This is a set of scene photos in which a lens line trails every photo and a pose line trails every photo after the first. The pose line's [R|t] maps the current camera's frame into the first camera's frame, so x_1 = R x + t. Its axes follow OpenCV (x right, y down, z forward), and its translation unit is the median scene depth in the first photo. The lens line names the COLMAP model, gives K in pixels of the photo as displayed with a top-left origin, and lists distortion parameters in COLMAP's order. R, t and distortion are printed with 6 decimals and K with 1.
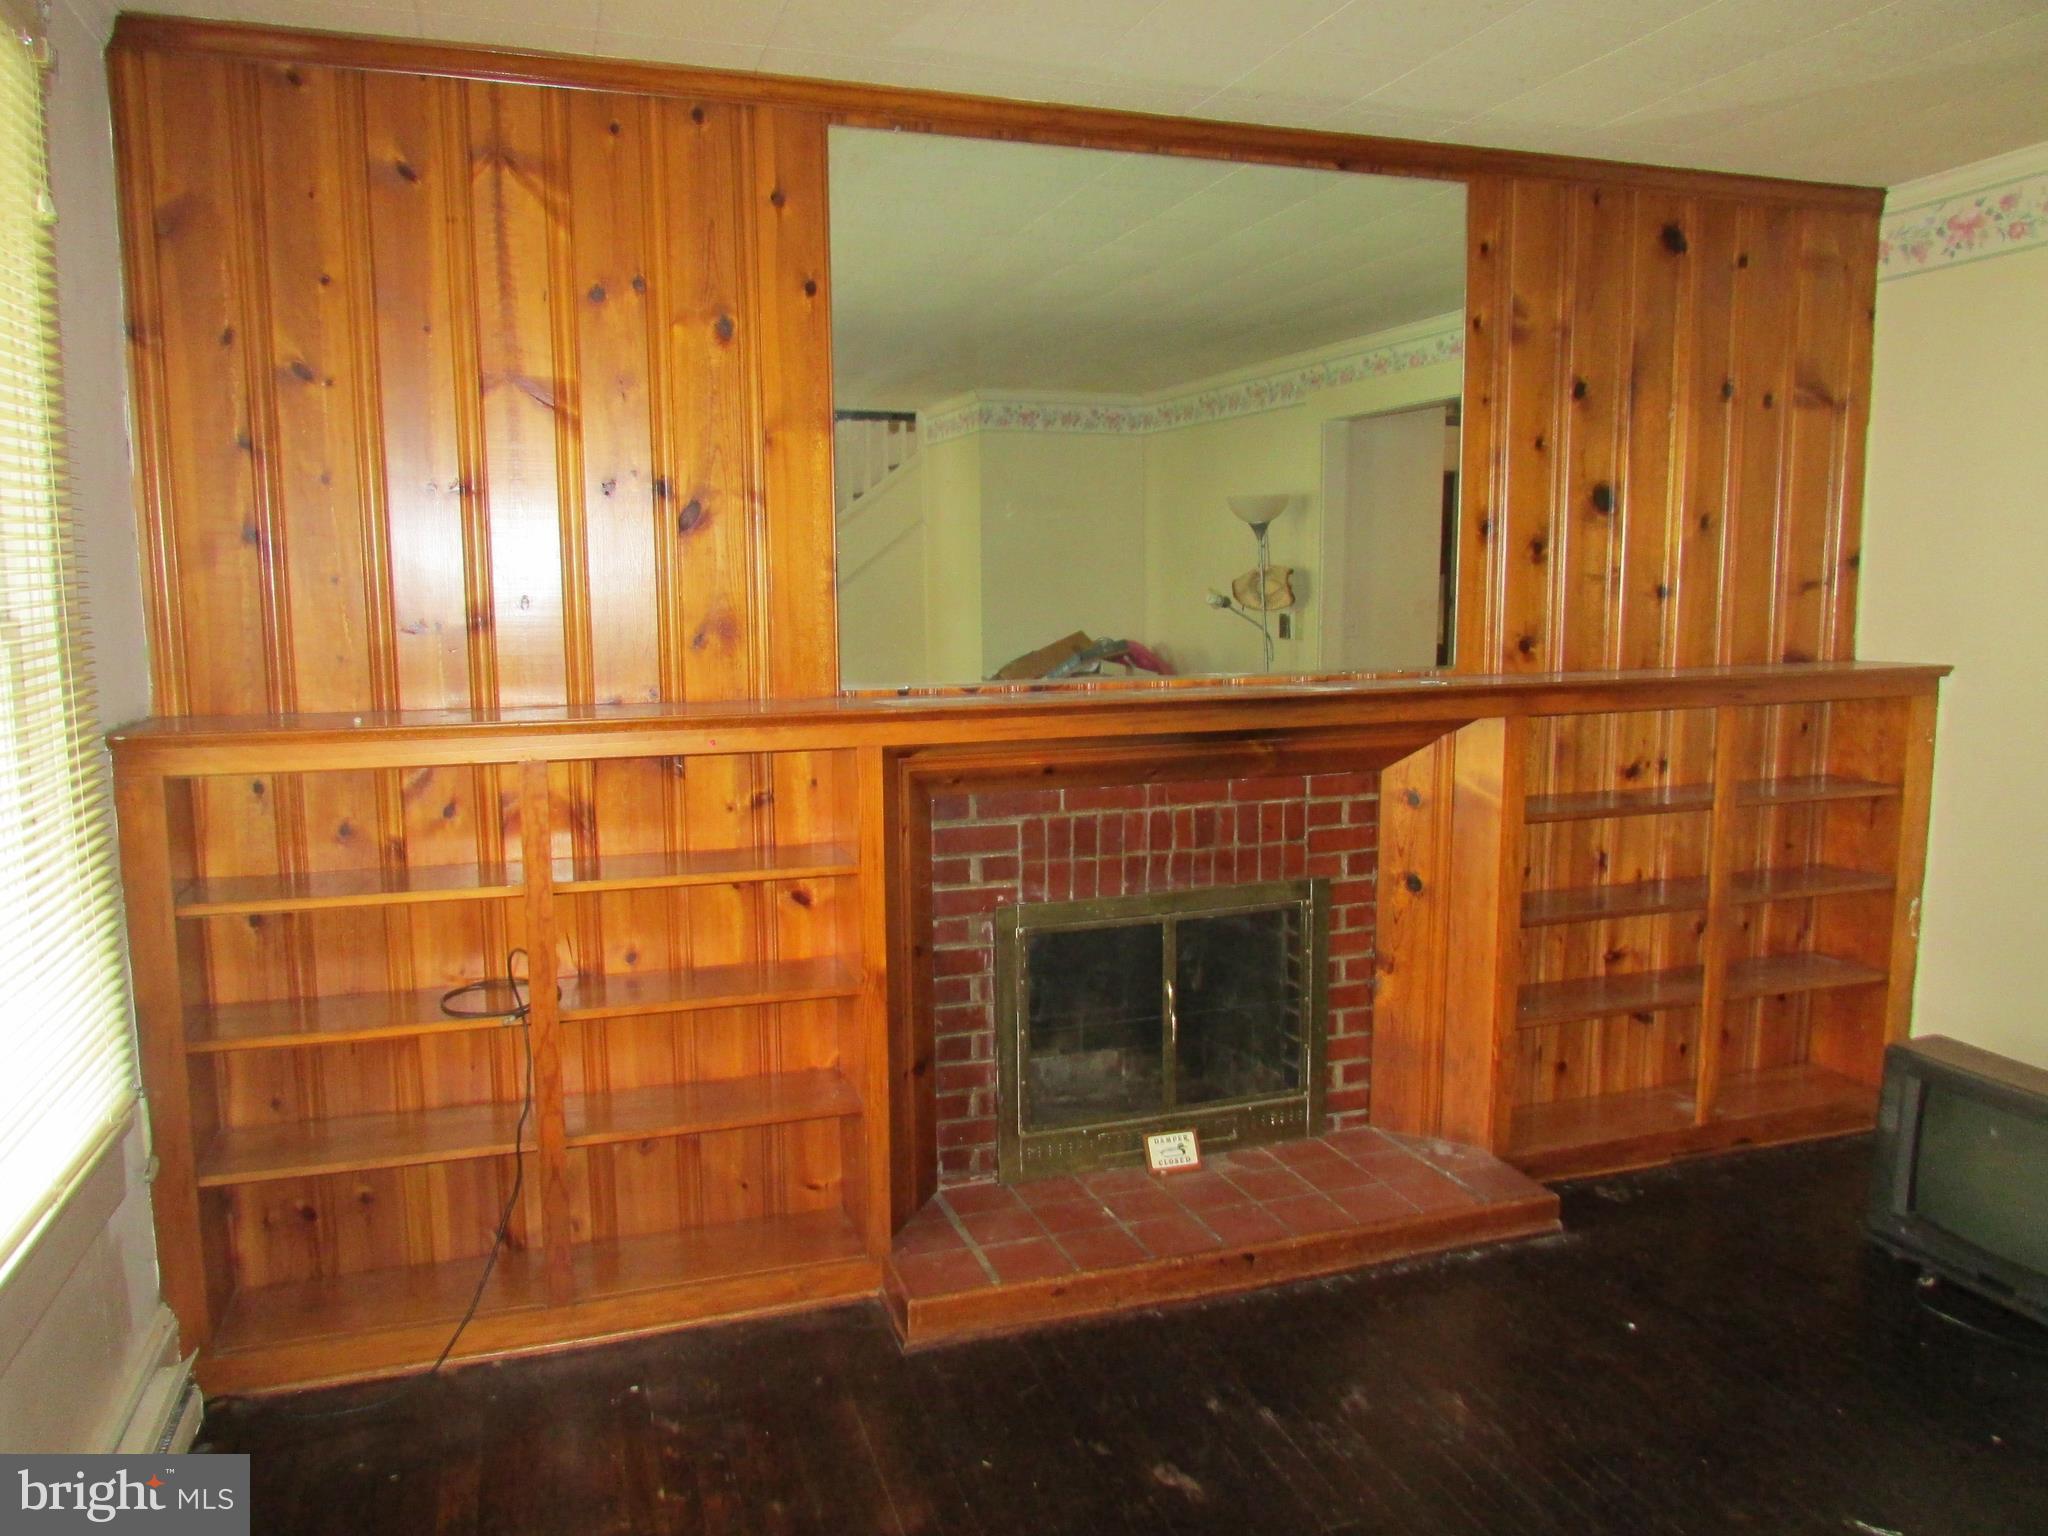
lens RADIAL K [[1490.3, 0, 1024.0], [0, 1490.3, 768.0], [0, 0, 1]] dist [-0.011327, -0.004786]
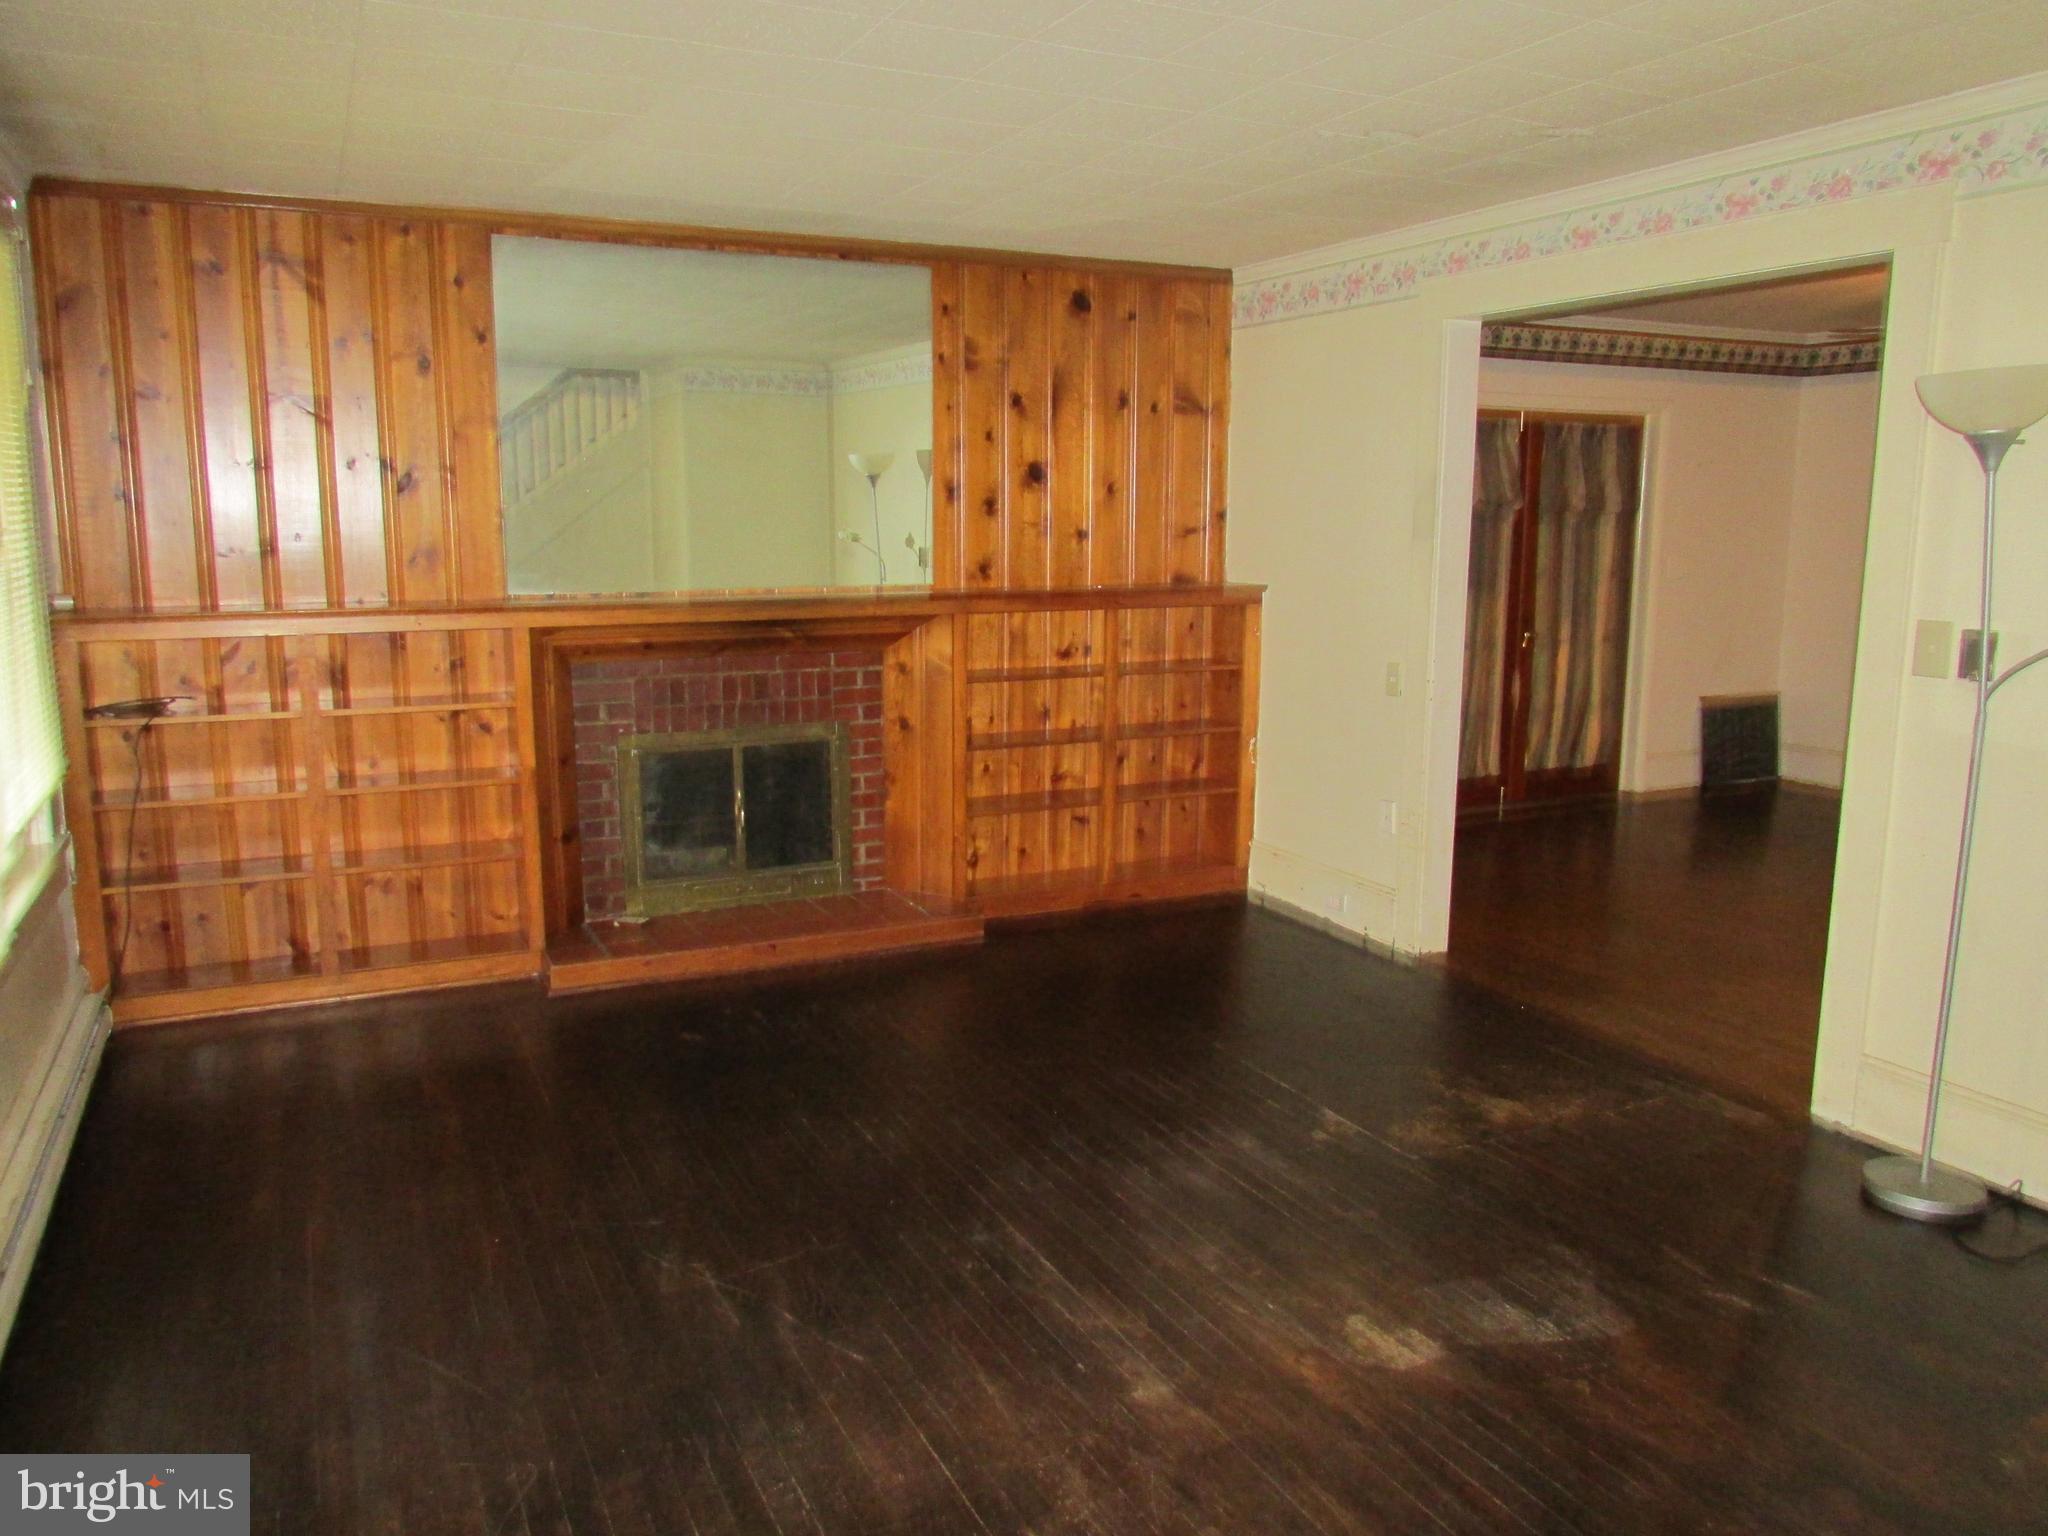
lens RADIAL K [[1502.4, 0, 1025.0], [0, 1502.4, 780.9], [0, 0, 1]] dist [-0.063728, 0.033985]
pose [[0.992472, -0.013309, 0.121745, 0.210717], [0.008758, 0.999245, 0.037847, 0.084509], [-0.122157, -0.036495, 0.991840, -0.591072]]
